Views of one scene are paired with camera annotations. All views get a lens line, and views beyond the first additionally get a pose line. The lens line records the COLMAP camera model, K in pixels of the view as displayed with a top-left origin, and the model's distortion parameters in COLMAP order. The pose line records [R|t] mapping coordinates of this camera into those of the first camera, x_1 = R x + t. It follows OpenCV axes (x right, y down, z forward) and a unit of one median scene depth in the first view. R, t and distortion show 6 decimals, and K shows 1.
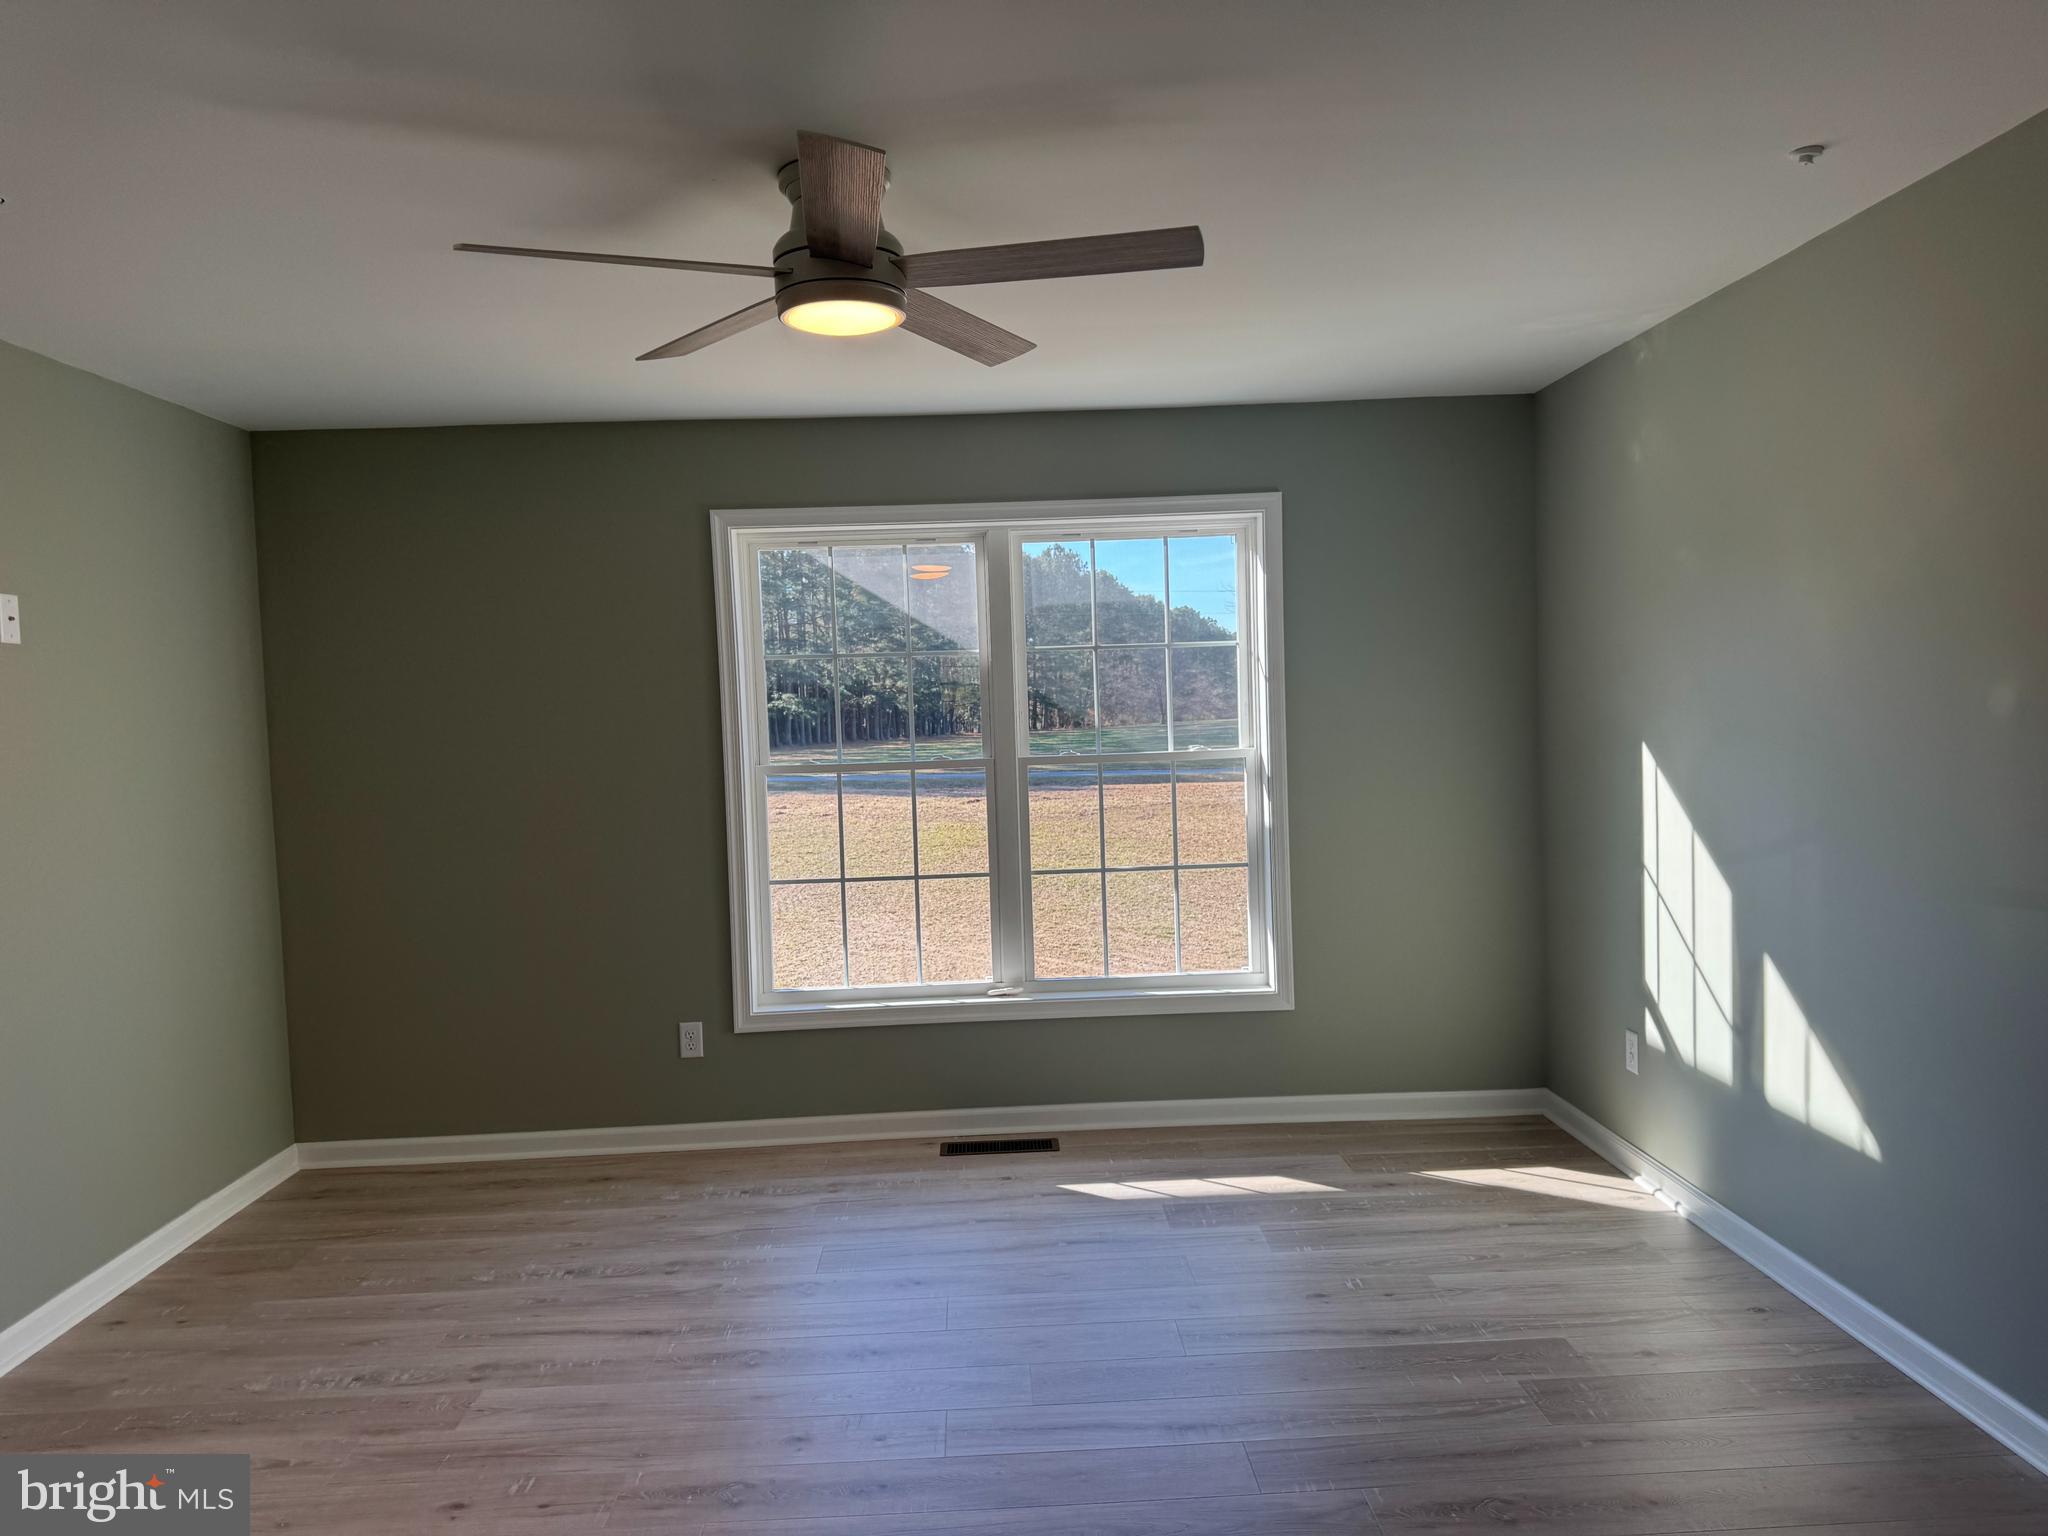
lens RADIAL K [[1428.8, 0, 1024.6], [0, 1428.8, 751.8], [0, 0, 1]] dist [0.046494, -0.067756]
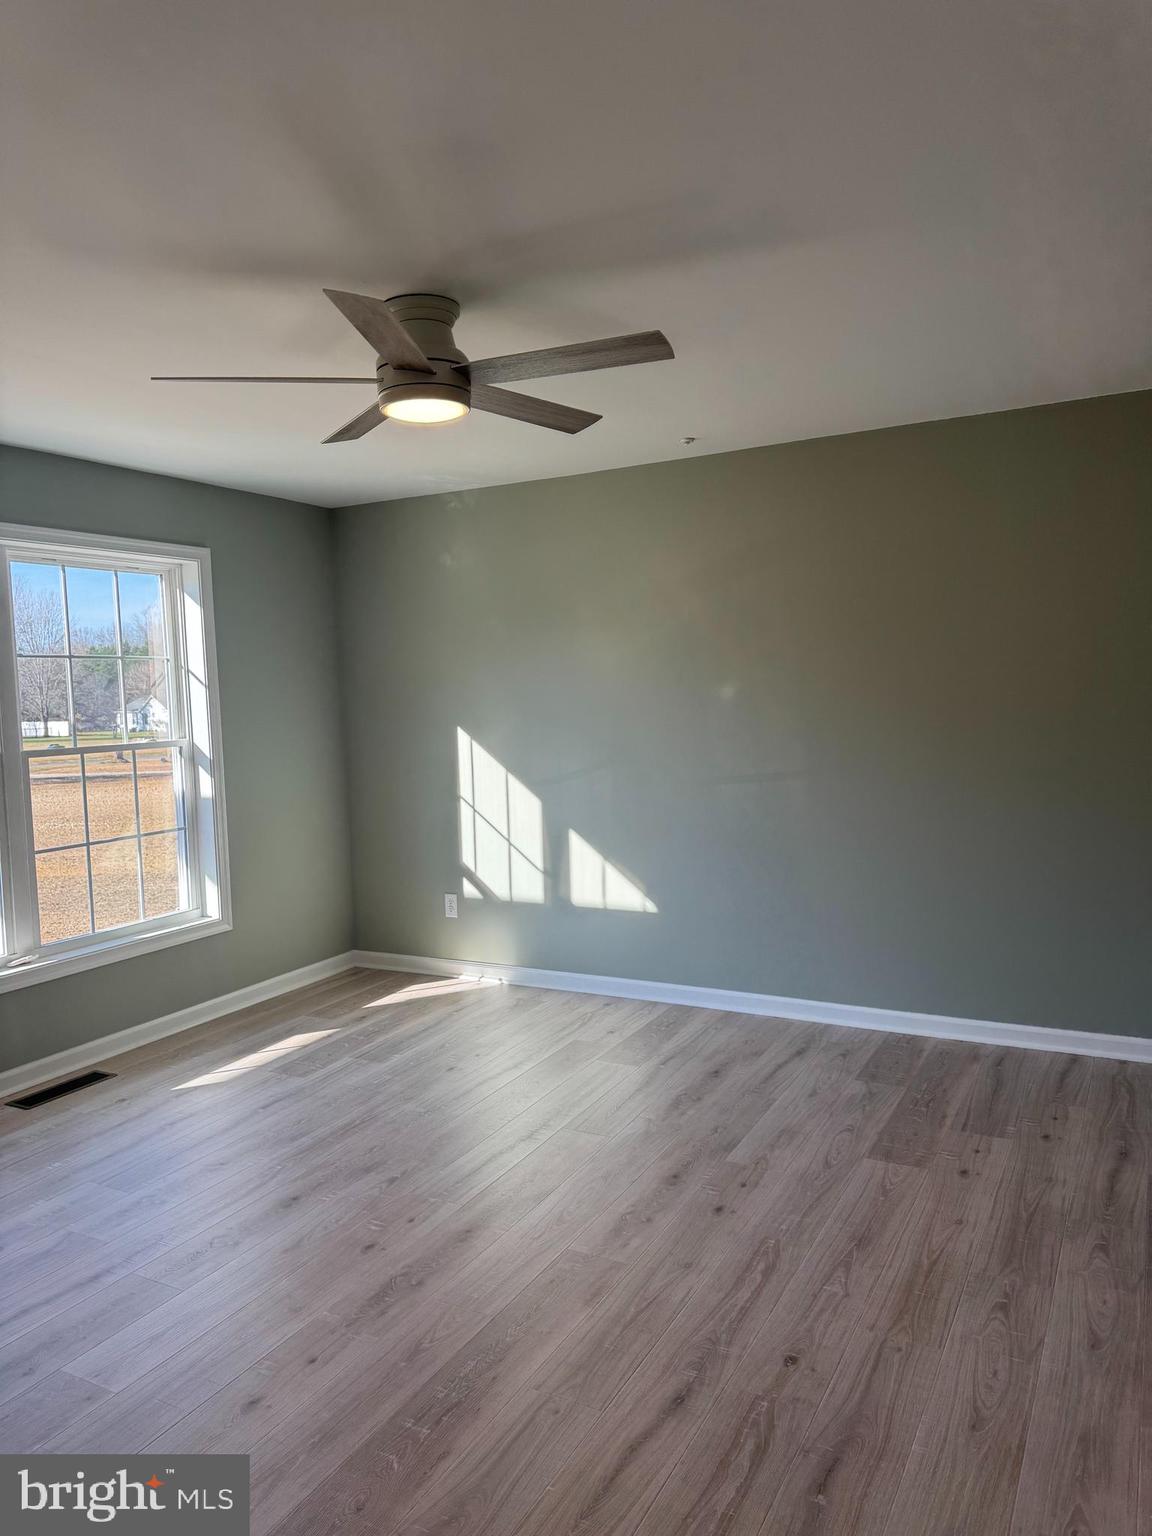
lens RADIAL K [[1071.6, 0, 568.5], [0, 1071.6, 765.4], [0, 0, 1]] dist [0.046494, -0.067756]
pose [[0.489341, -0.042511, 0.871056, -0.608821], [0.046329, 0.998668, 0.022712, 0.017465], [-0.870861, 0.029241, 0.490659, 0.235230]]
